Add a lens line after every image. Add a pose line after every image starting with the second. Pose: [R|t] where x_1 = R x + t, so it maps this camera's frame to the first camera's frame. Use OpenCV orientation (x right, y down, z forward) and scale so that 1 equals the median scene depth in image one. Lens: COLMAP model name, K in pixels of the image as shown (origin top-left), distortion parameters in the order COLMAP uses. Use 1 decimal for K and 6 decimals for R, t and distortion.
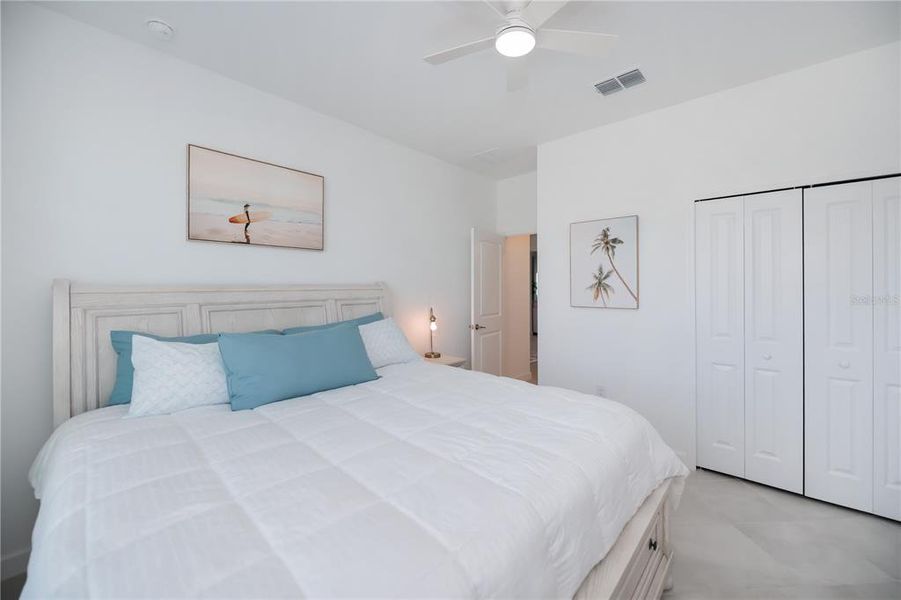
lens RADIAL K [[360.2, 0, 454.7], [0, 360.2, 287.5], [0, 0, 1]] dist [0.000181, -0.000207]
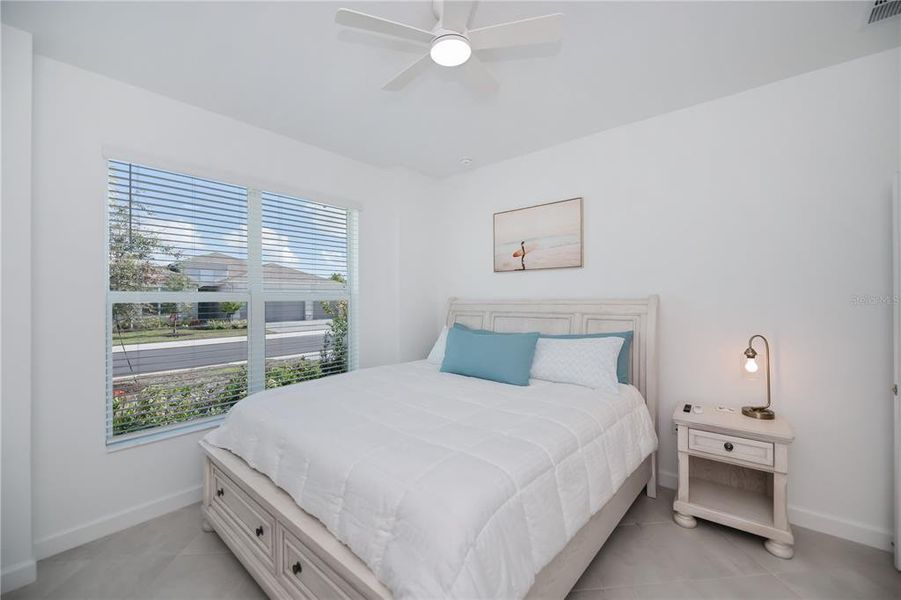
lens RADIAL K [[360.2, 0, 454.7], [0, 360.2, 287.5], [0, 0, 1]] dist [0.000181, -0.000207]
pose [[0.020609, -0.026670, -0.999432, 0.789374], [0.003783, 0.999639, -0.026598, -0.016904], [0.999780, -0.003233, 0.020702, 0.688127]]
